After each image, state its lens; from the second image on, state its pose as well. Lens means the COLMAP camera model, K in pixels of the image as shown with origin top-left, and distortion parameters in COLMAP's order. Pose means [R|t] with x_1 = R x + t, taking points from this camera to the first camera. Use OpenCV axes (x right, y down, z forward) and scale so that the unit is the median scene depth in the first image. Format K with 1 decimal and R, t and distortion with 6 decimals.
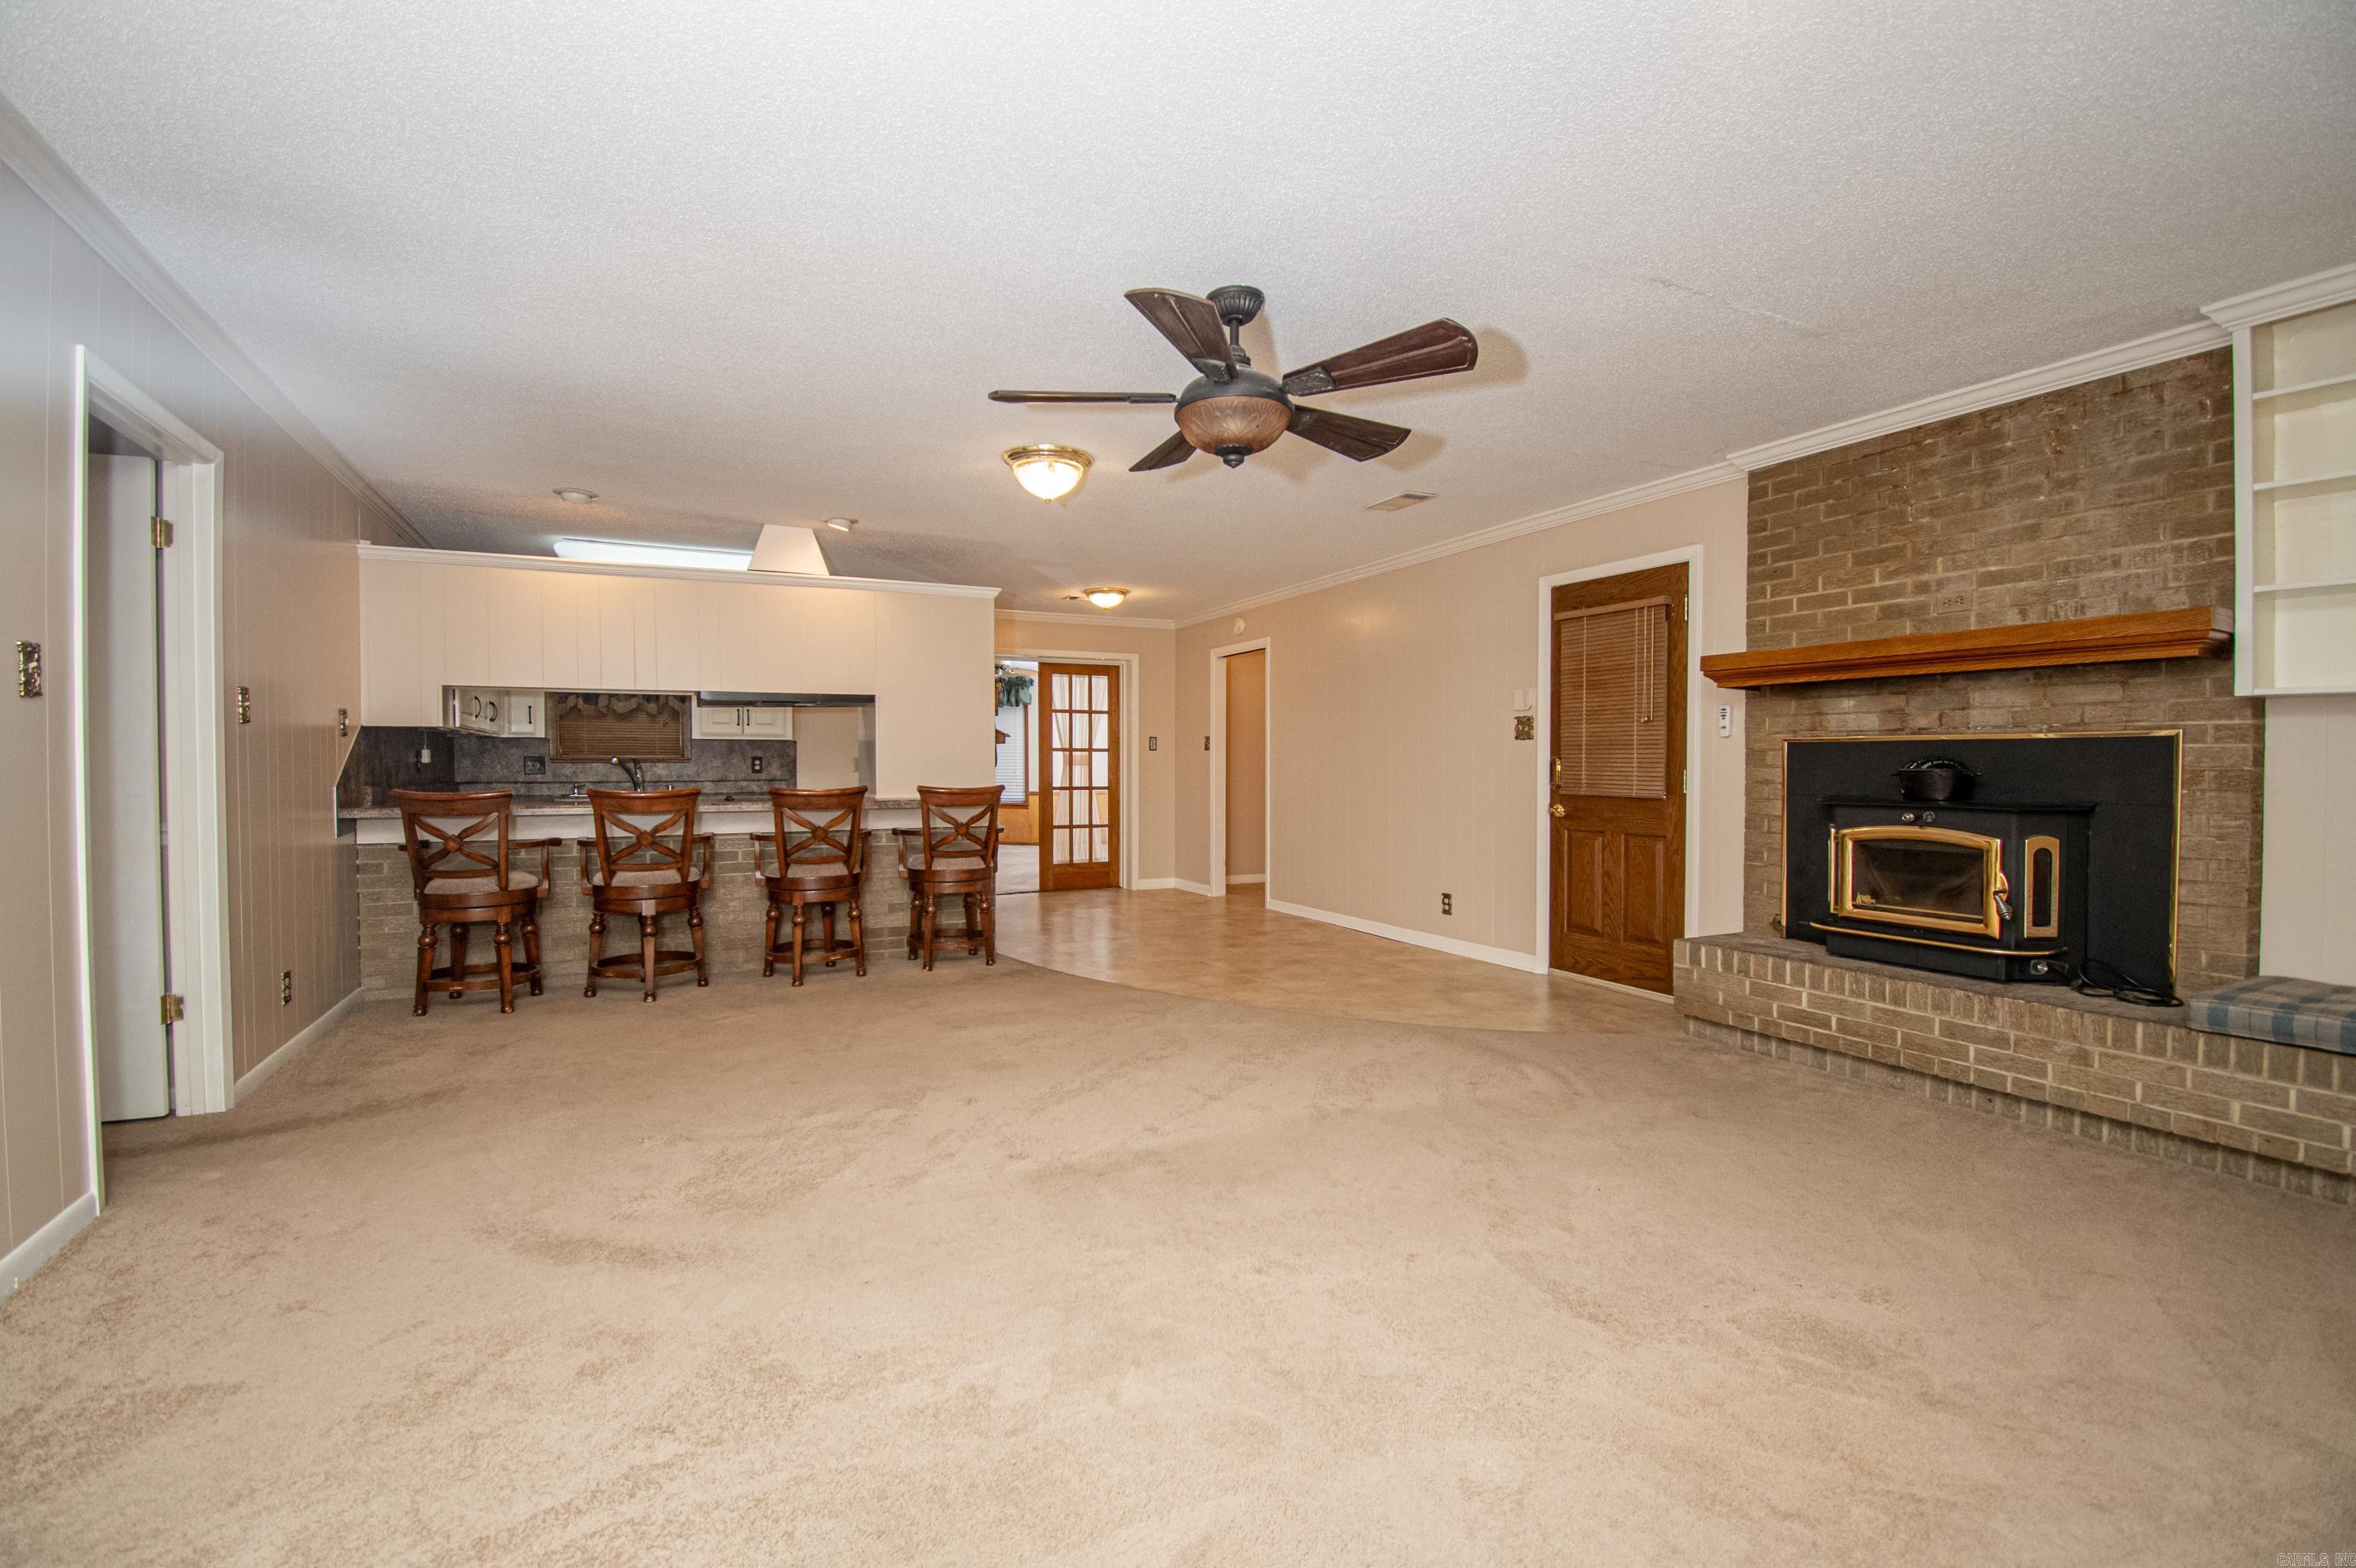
lens RADIAL K [[1015.9, 0, 1152.5], [0, 1015.9, 782.0], [0, 0, 1]] dist [0.020271, -0.023961]
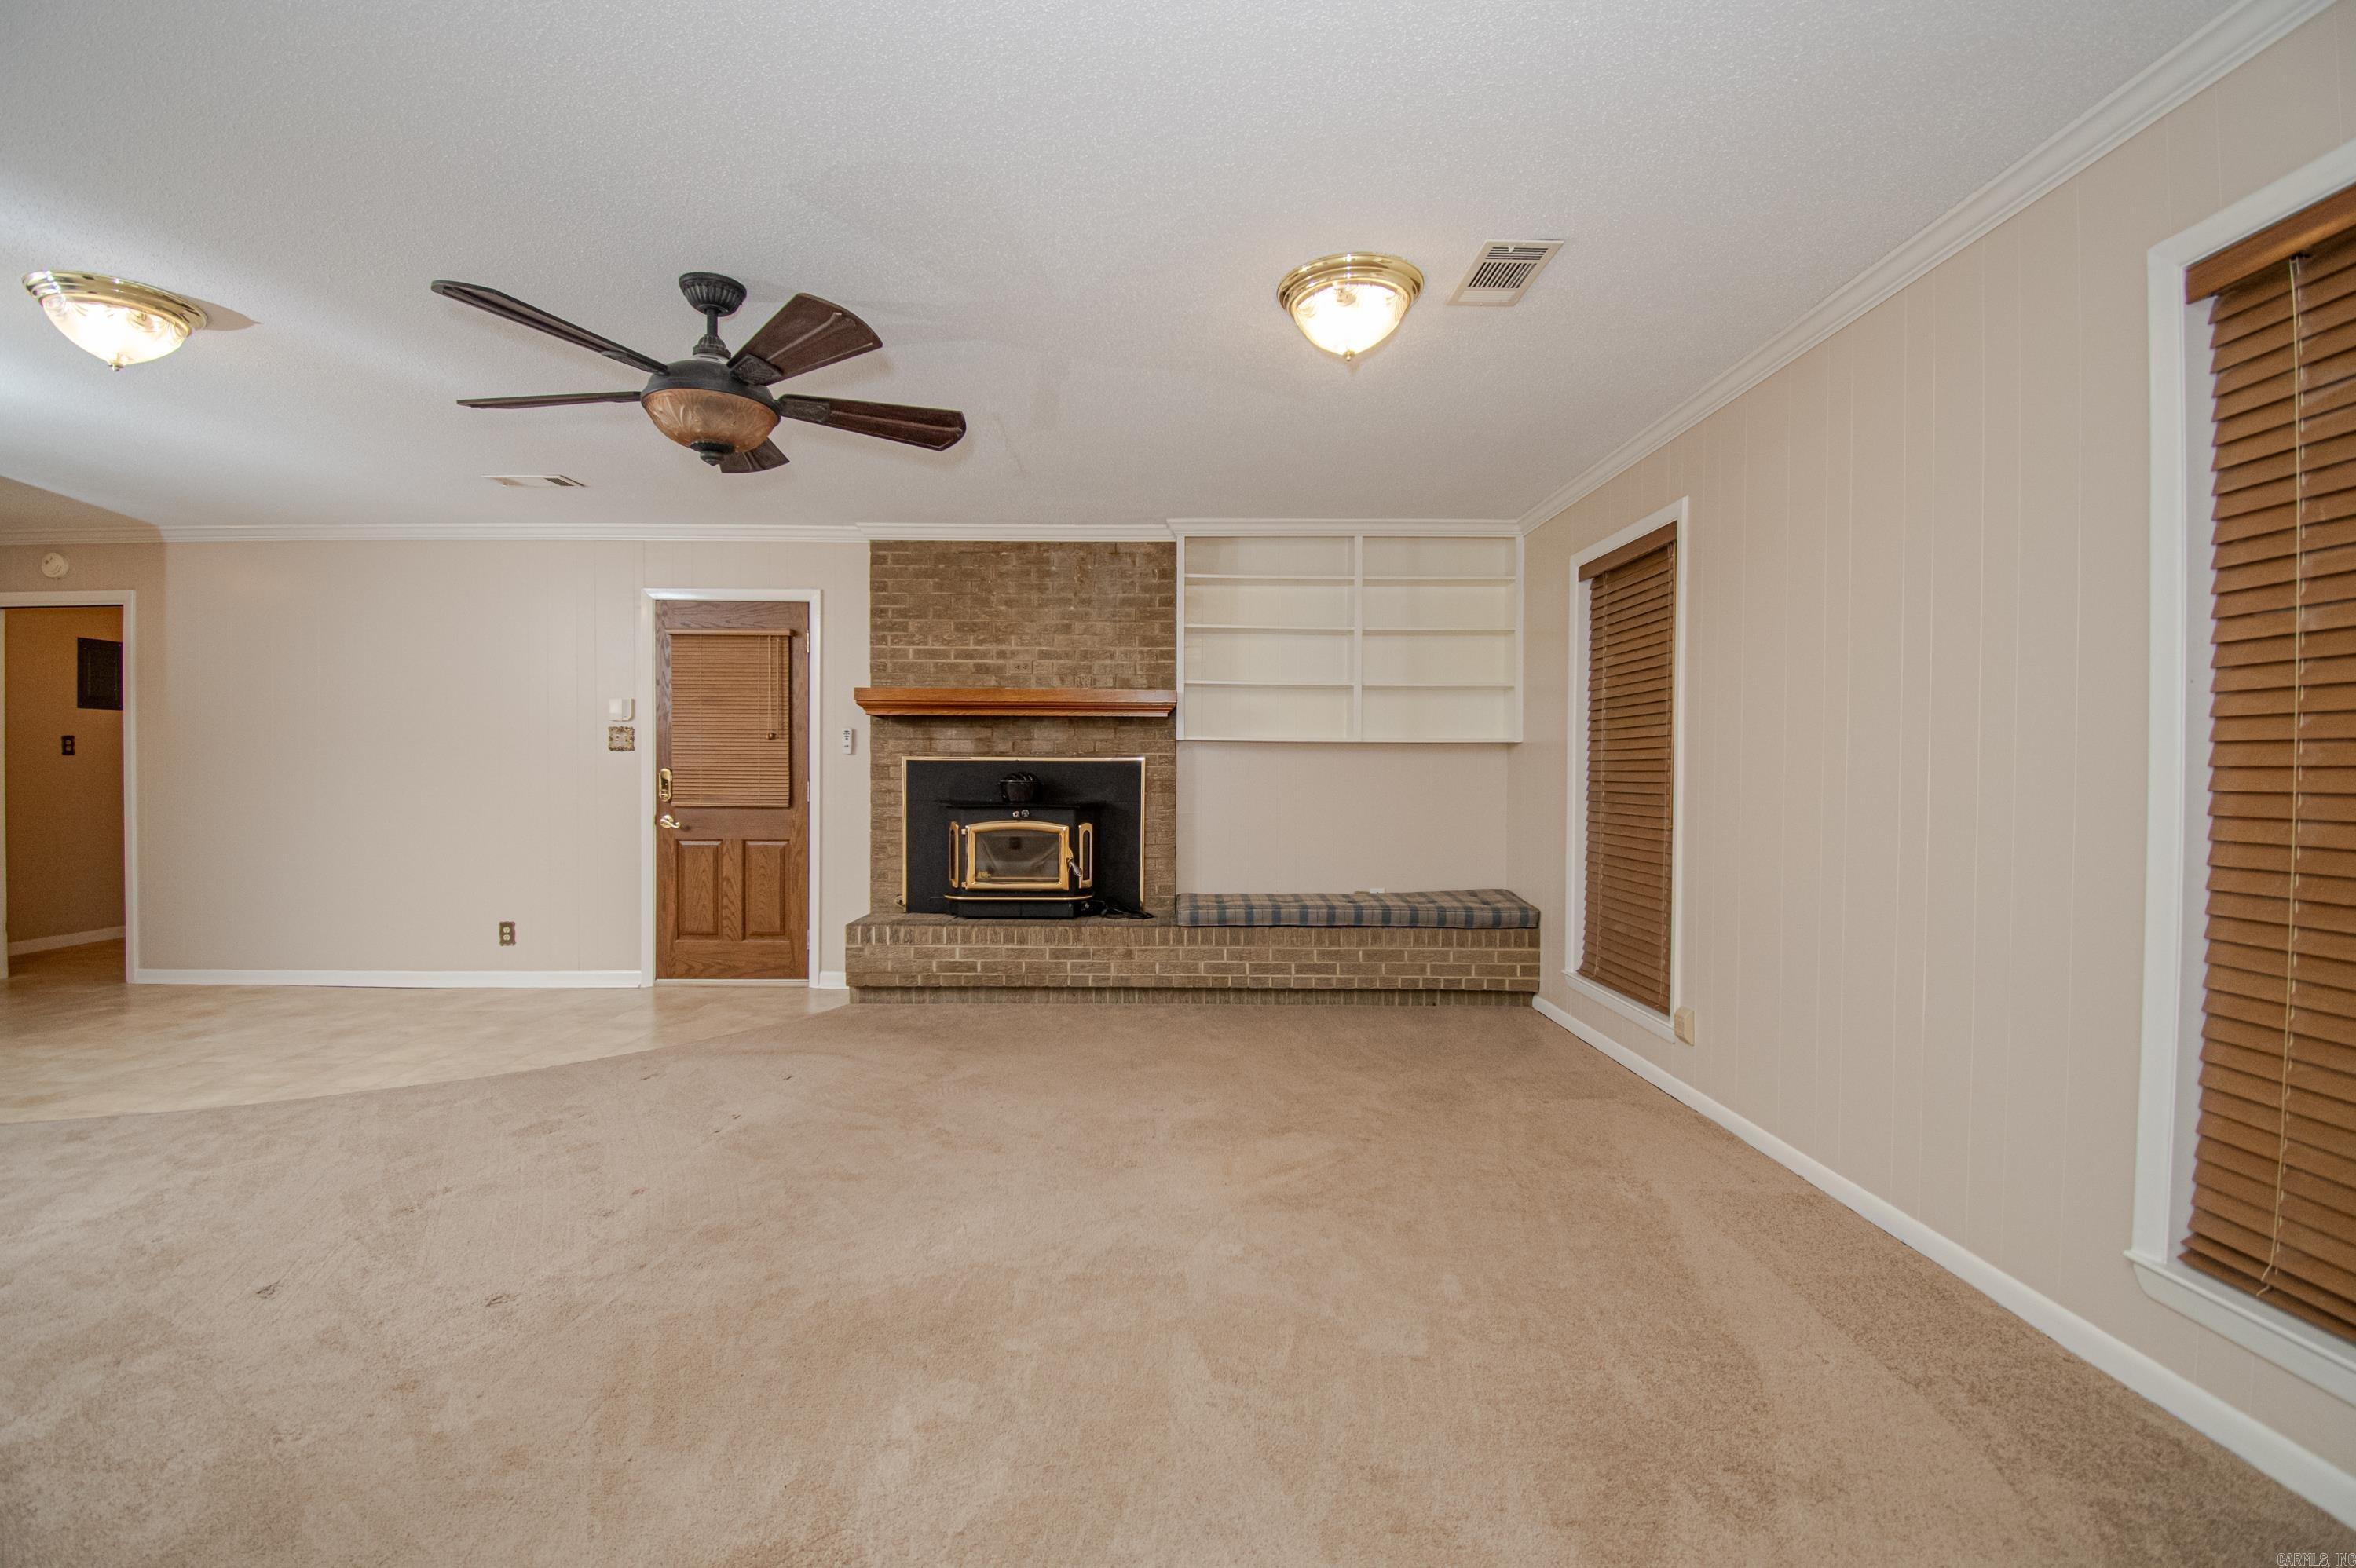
lens RADIAL K [[1015.9, 0, 1152.5], [0, 1015.9, 782.0], [0, 0, 1]] dist [0.020271, -0.023961]
pose [[0.454243, -0.006580, 0.890853, -0.449558], [0.013593, 0.999908, 0.000454, -0.008912], [-0.890774, 0.011903, 0.454291, 0.170162]]
